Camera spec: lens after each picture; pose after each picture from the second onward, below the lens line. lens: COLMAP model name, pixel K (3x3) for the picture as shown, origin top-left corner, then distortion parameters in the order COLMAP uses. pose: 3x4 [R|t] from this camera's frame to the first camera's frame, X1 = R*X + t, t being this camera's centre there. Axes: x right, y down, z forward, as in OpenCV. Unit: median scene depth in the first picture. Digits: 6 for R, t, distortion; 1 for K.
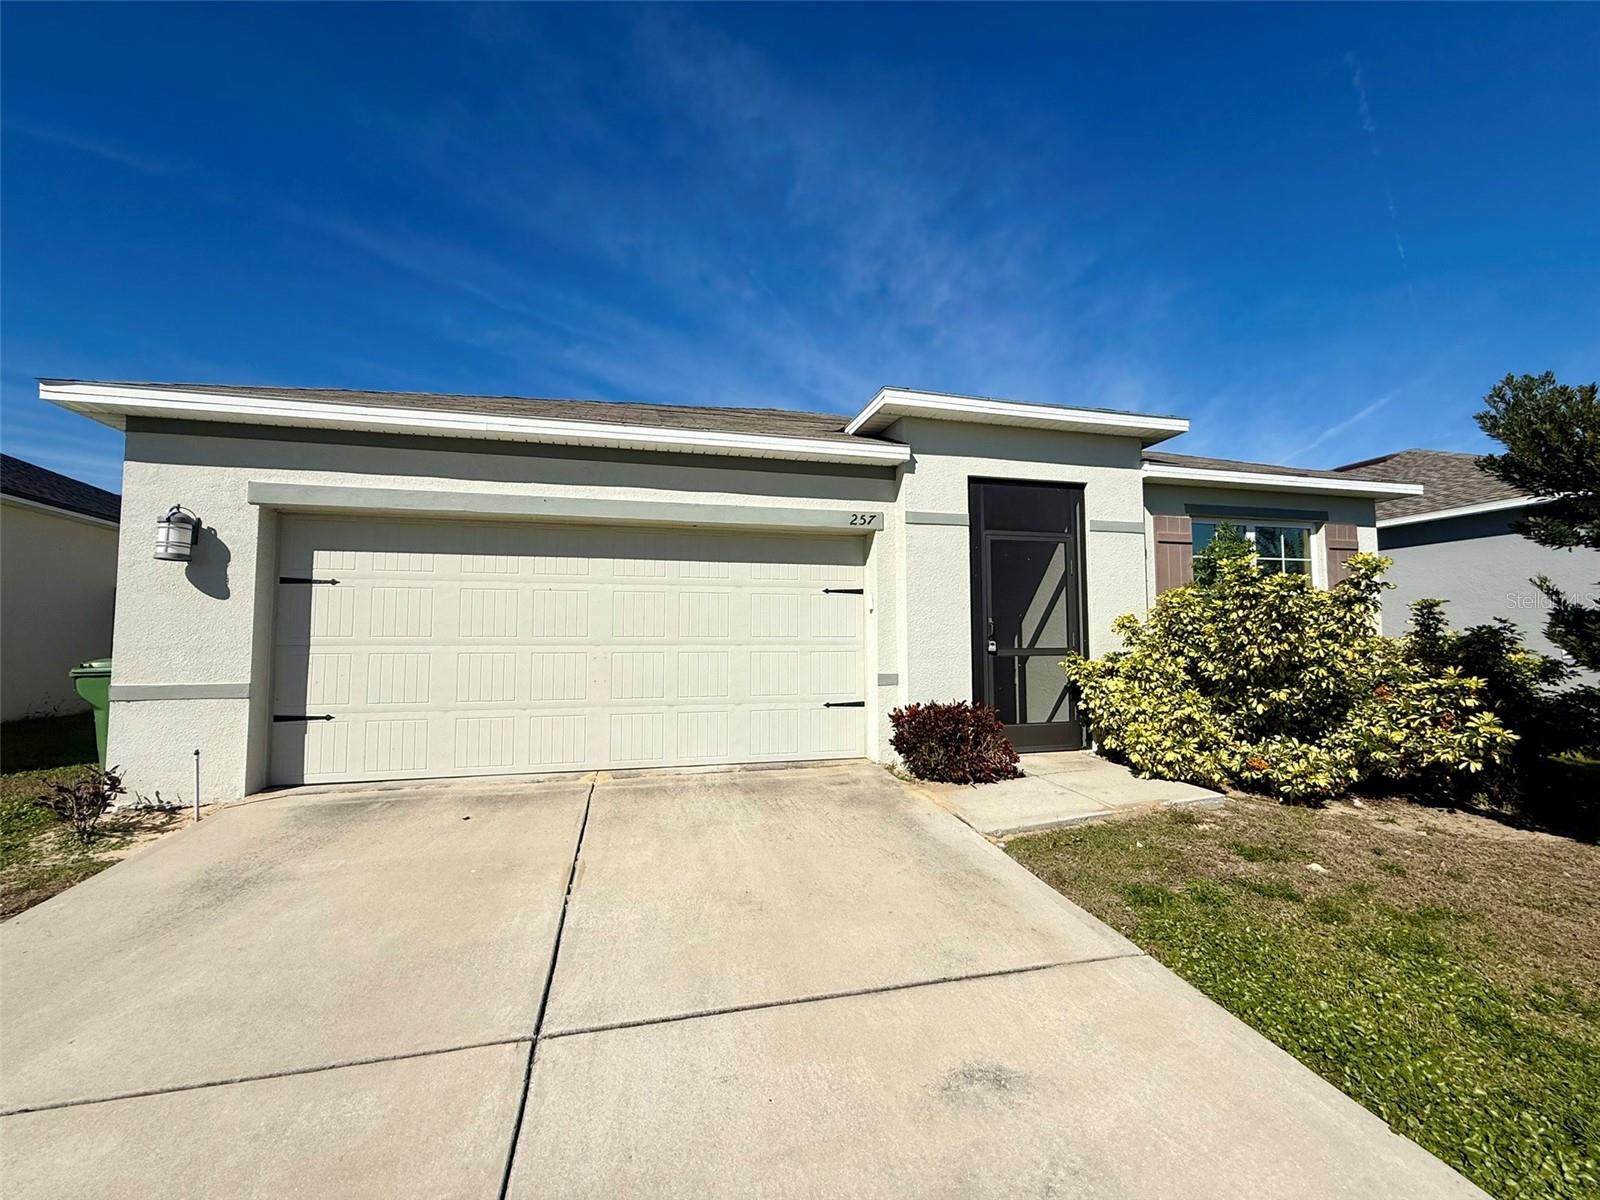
lens RADIAL K [[636.7, 0, 795.4], [0, 636.7, 598.1], [0, 0, 1]] dist [-0.001009, 0.000027]
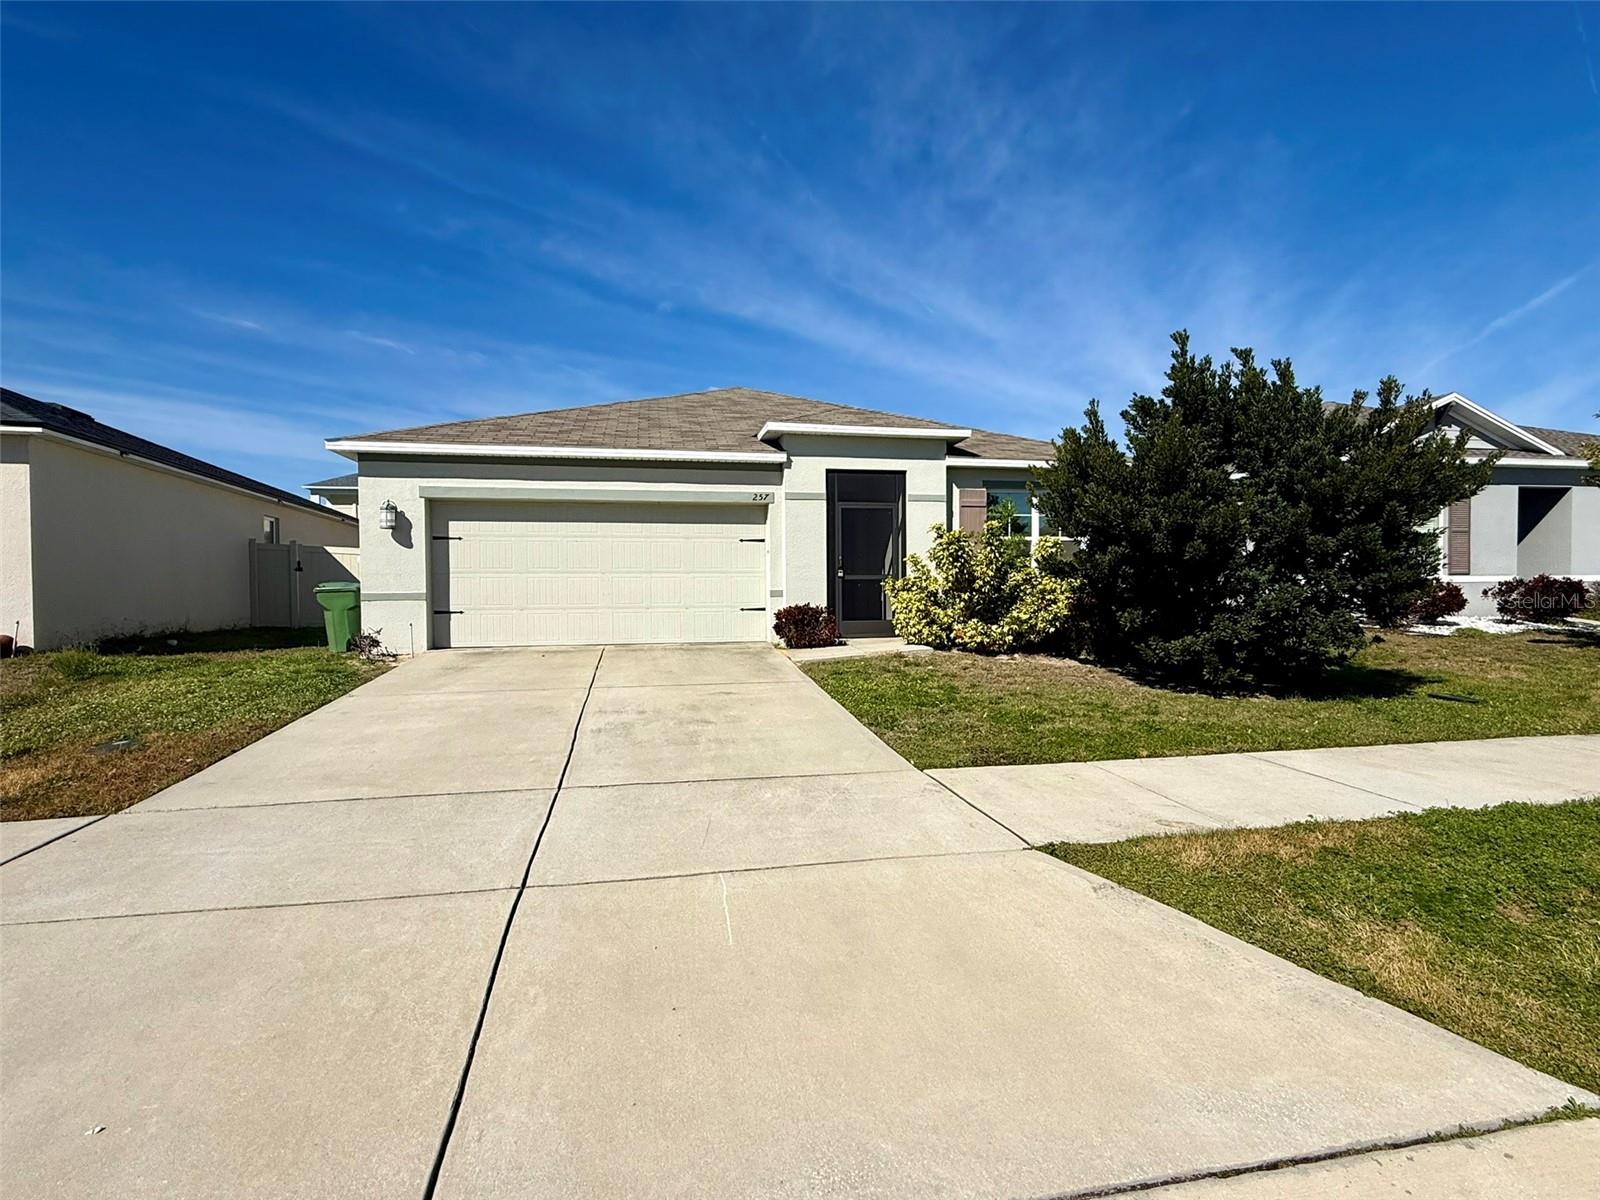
lens RADIAL K [[754.1, 0, 800.0], [0, 754.1, 600.0], [0, 0, 1]] dist [0.004018, 0.000125]
pose [[0.999568, -0.004646, -0.029019, 0.260442], [0.007065, 0.996457, 0.083804, -0.020186], [0.028527, -0.083972, 0.996060, -0.957490]]
